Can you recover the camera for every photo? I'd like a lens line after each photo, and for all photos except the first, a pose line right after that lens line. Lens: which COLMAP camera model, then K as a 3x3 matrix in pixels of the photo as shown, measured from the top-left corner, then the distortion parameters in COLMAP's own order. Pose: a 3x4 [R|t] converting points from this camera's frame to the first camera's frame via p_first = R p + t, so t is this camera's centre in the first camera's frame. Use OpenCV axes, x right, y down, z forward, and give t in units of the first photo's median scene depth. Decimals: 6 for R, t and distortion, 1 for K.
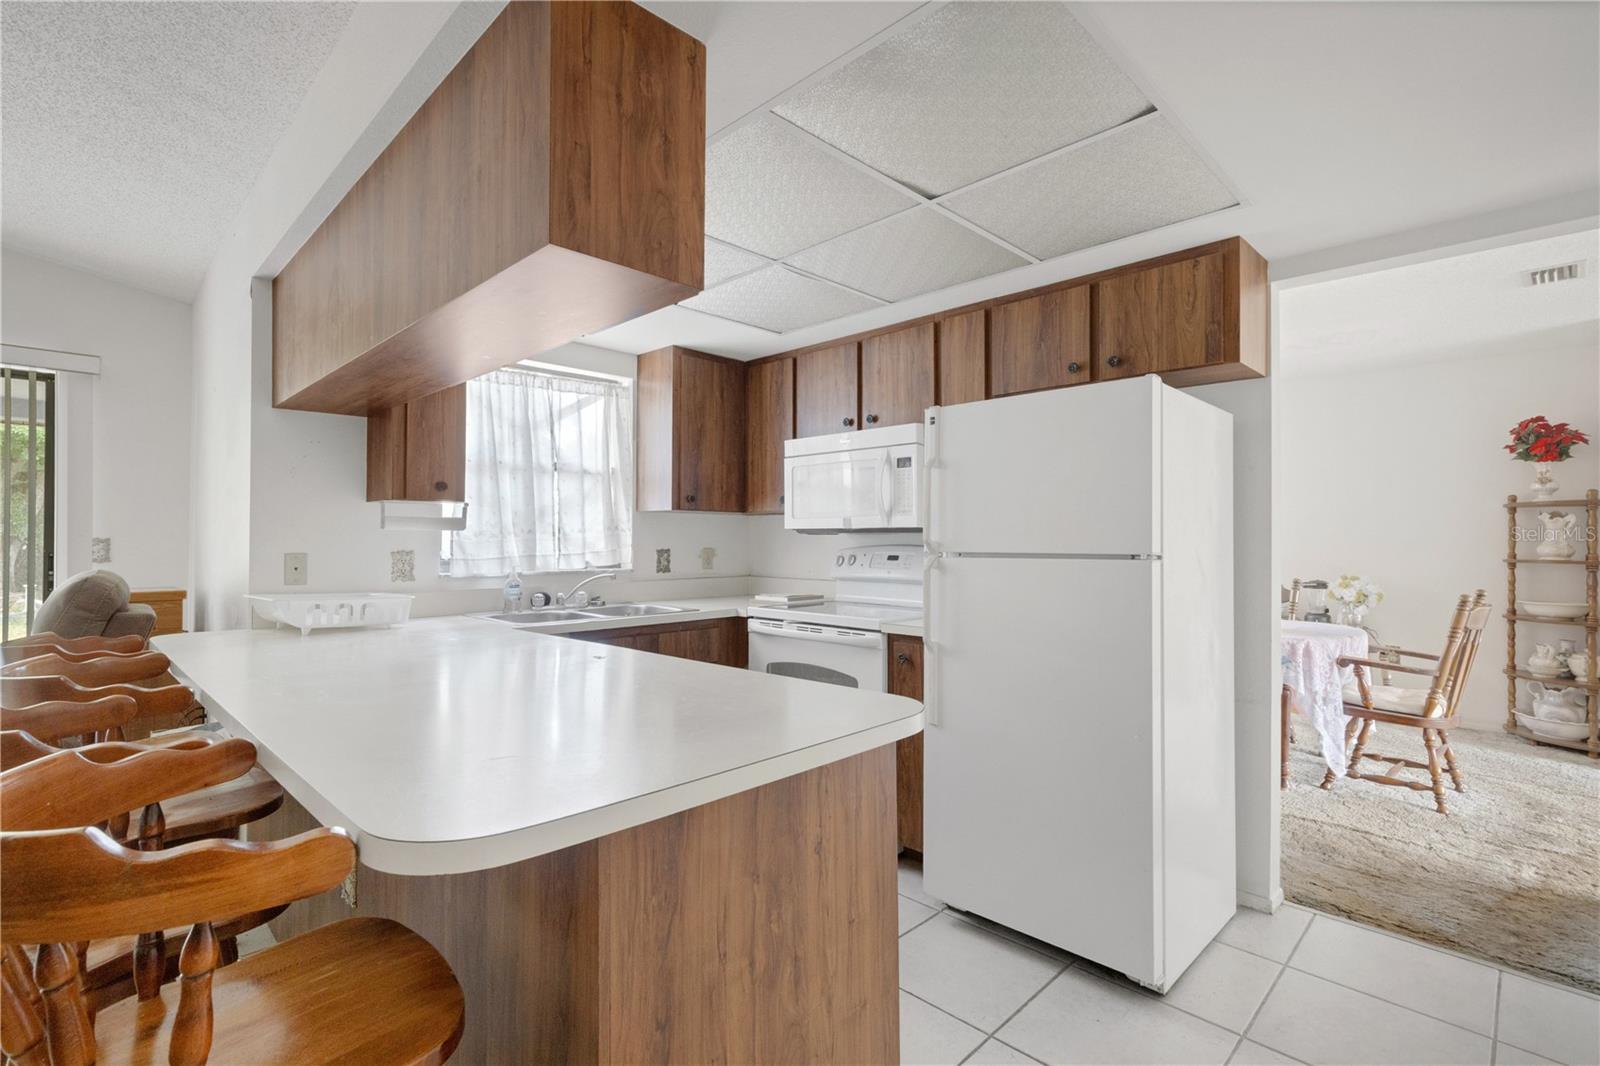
lens RADIAL K [[739.8, 0, 787.3], [0, 739.8, 531.8], [0, 0, 1]] dist [0.005796, 0.000798]
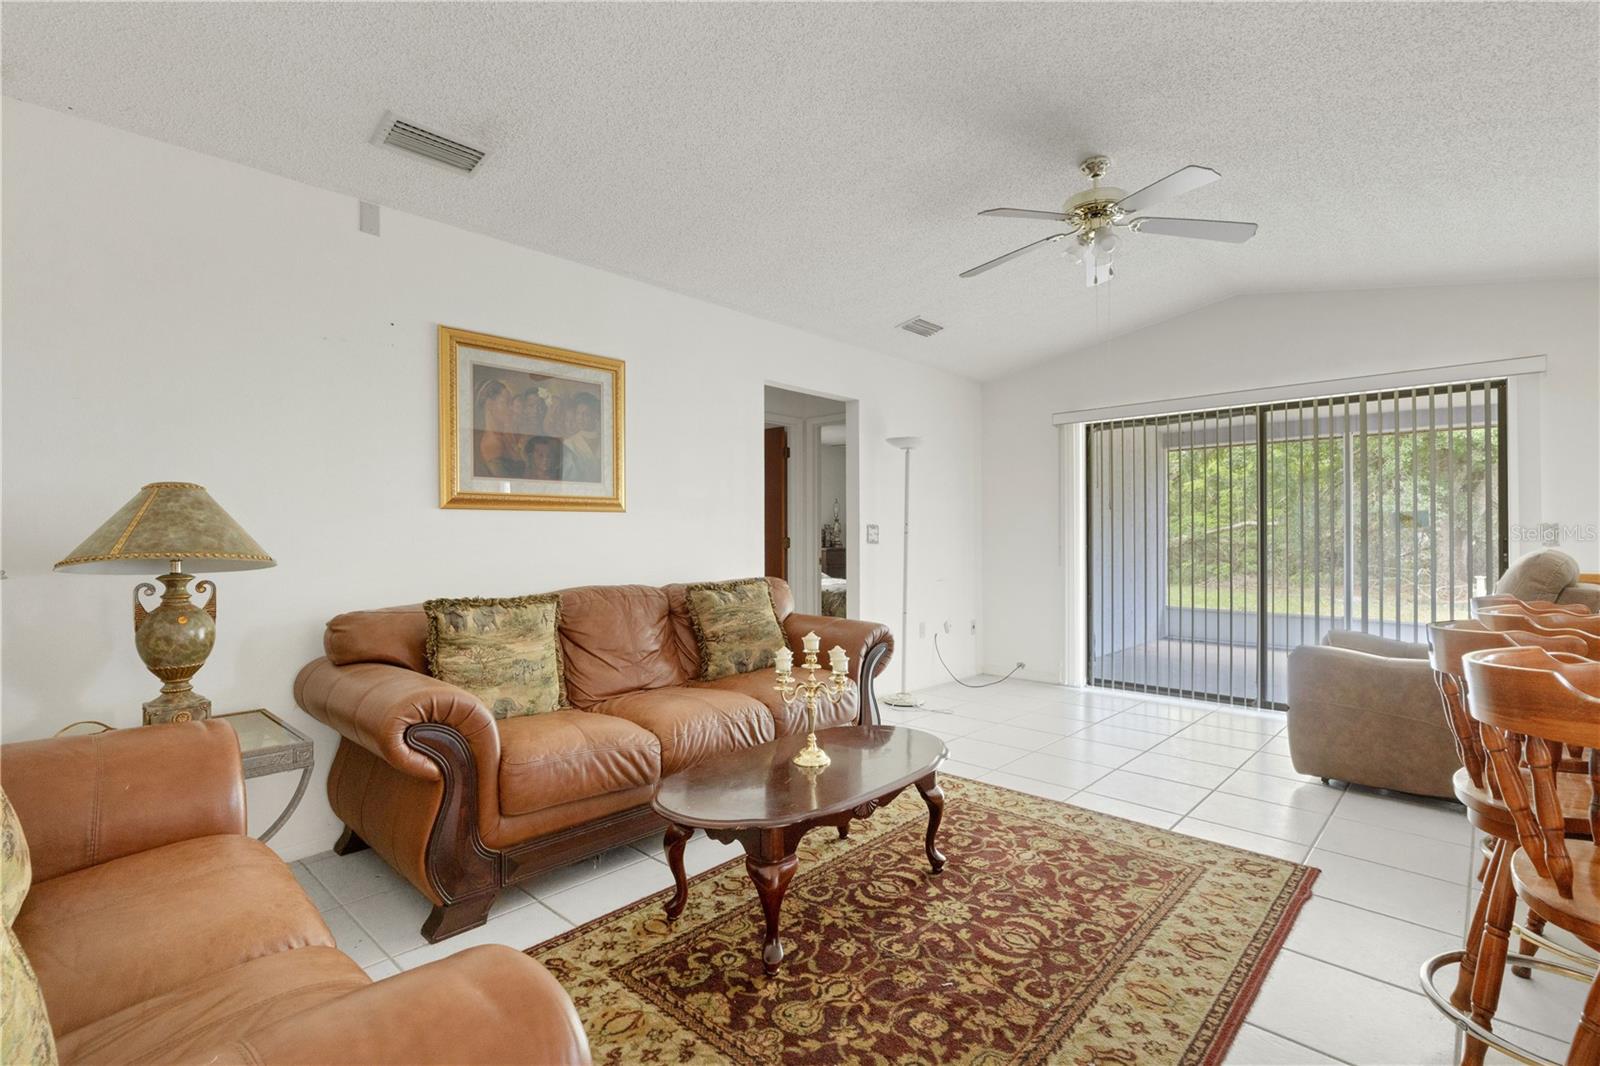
lens RADIAL K [[756.2, 0, 800.0], [0, 756.2, 533.0], [0, 0, 1]] dist [0.005830, 0.000416]
pose [[0.045164, -0.005543, -0.998964, 0.127255], [0.010201, 0.999935, -0.005087, 0.014841], [0.998927, -0.009961, 0.045218, -0.135773]]
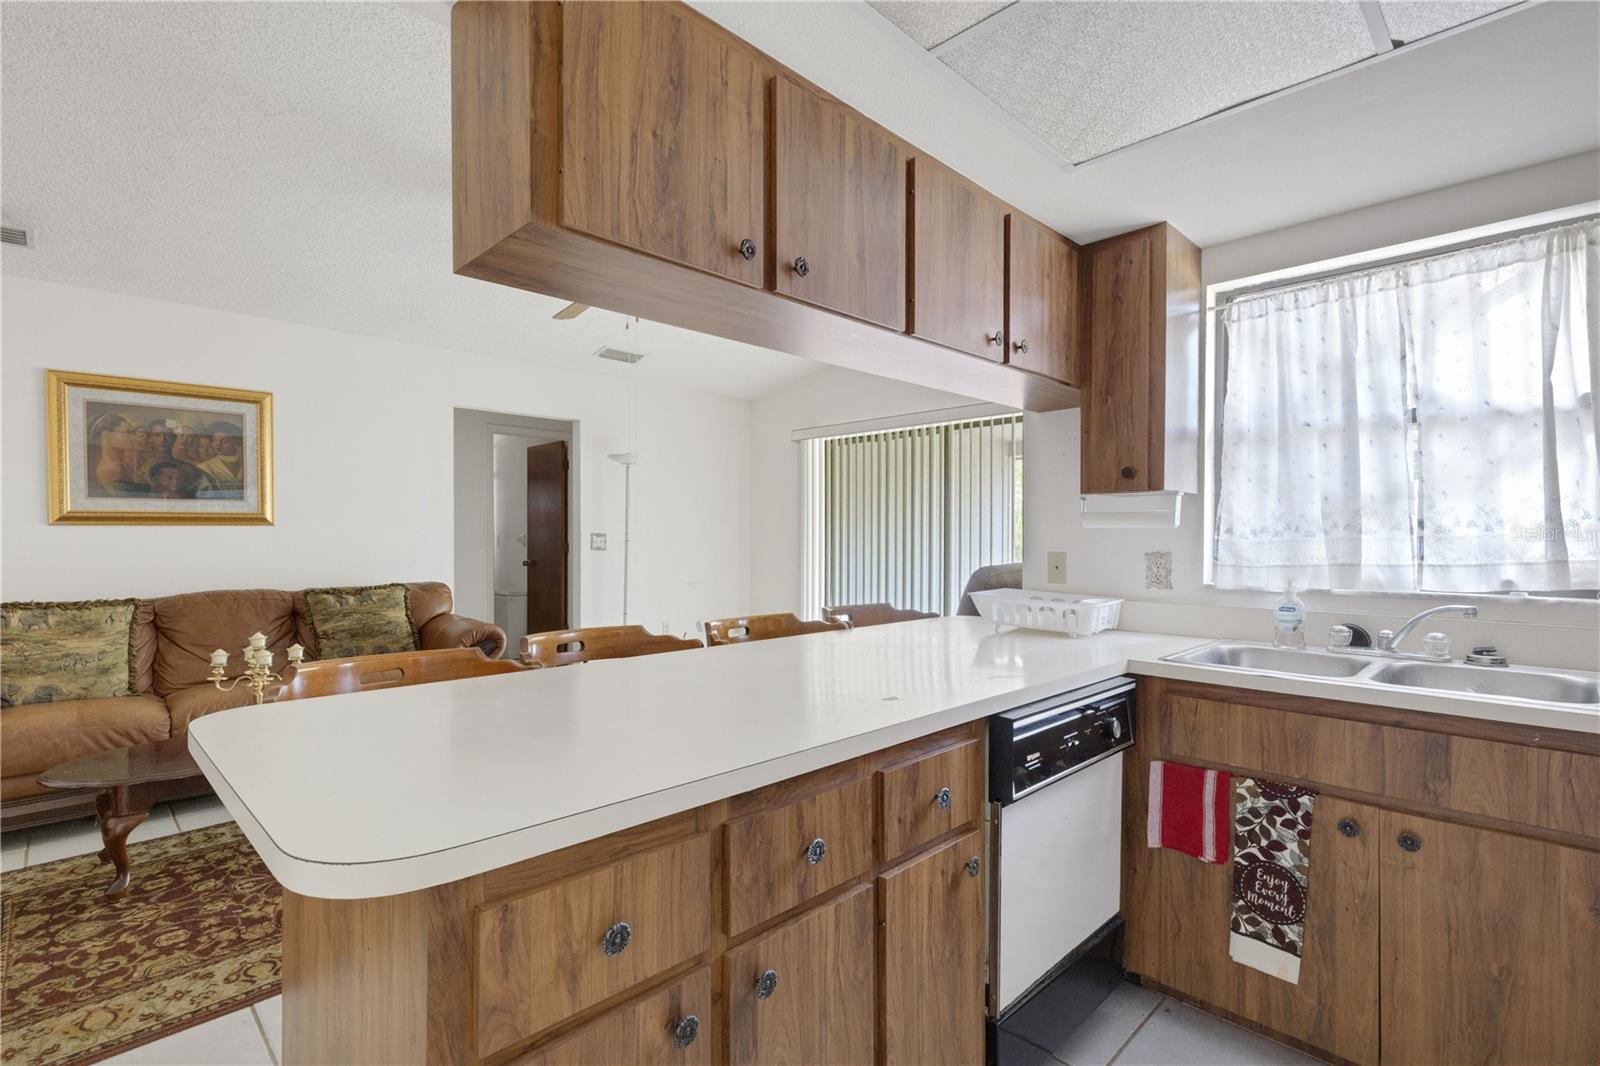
lens RADIAL K [[747.0, 0, 805.6], [0, 747.0, 541.2], [0, 0, 1]] dist [0.003410, -0.000061]
pose [[0.014764, 0.006704, -0.999869, 0.269622], [0.009942, 0.999927, 0.006851, 0.003012], [0.999842, -0.010042, 0.014697, 0.500135]]
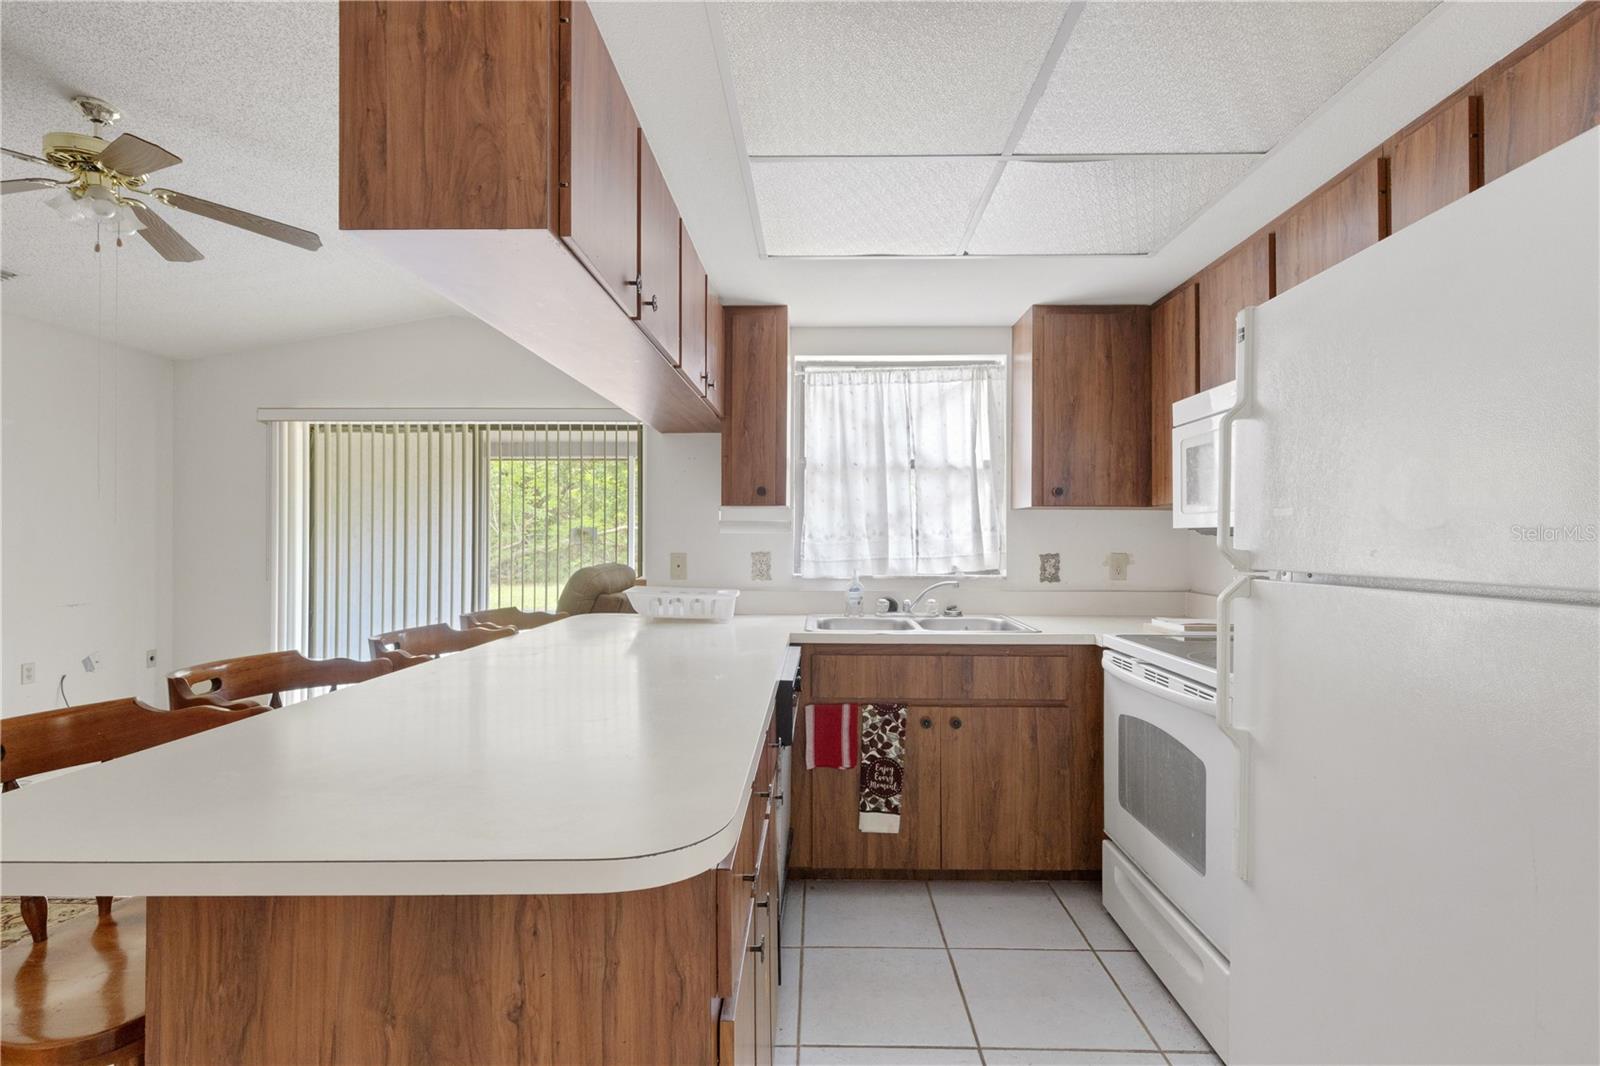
lens RADIAL K [[726.3, 0, 807.5], [0, 726.3, 532.5], [0, 0, 1]] dist [0.004222, -0.000409]
pose [[0.699991, -0.005163, -0.714133, 0.244890], [0.006332, 0.999979, -0.001023, -0.001474], [0.714124, -0.003806, 0.700009, 0.257470]]
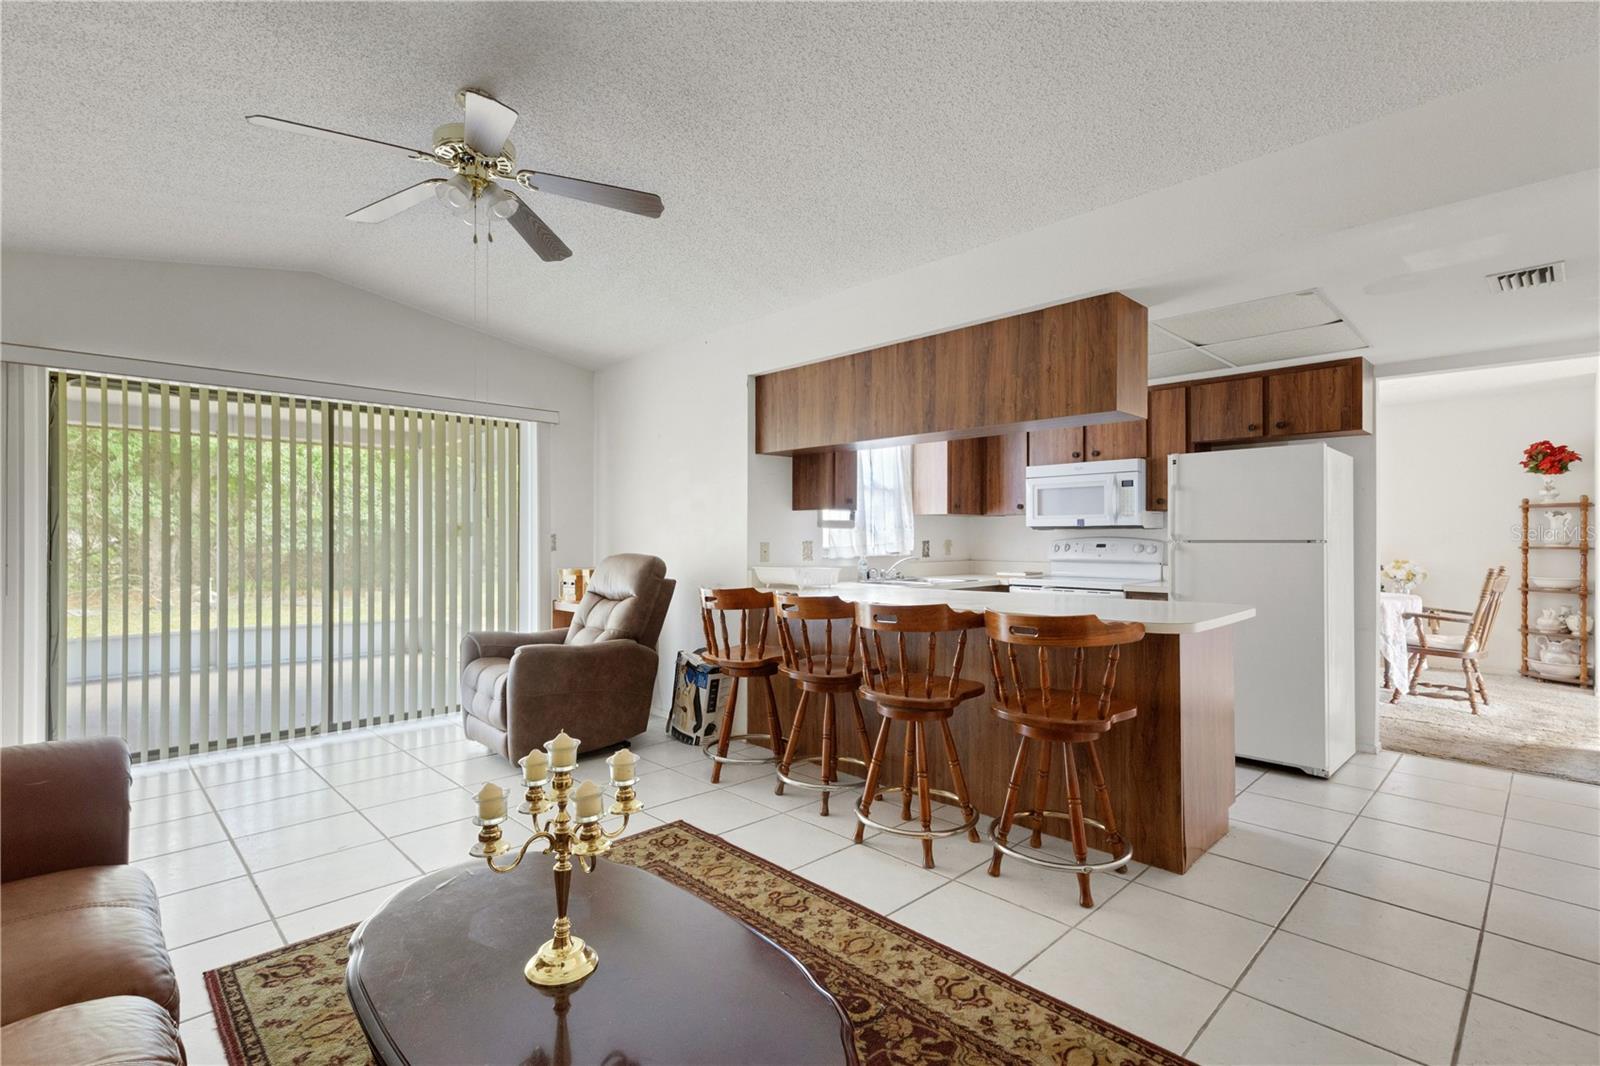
lens RADIAL K [[737.9, 0, 796.8], [0, 737.9, 533.7], [0, 0, 1]] dist [0.009098, -0.000152]
pose [[0.999965, -0.004038, -0.007367, -0.444448], [0.004093, 0.999964, 0.007411, -0.002055], [0.007337, -0.007441, 0.999945, -0.473154]]
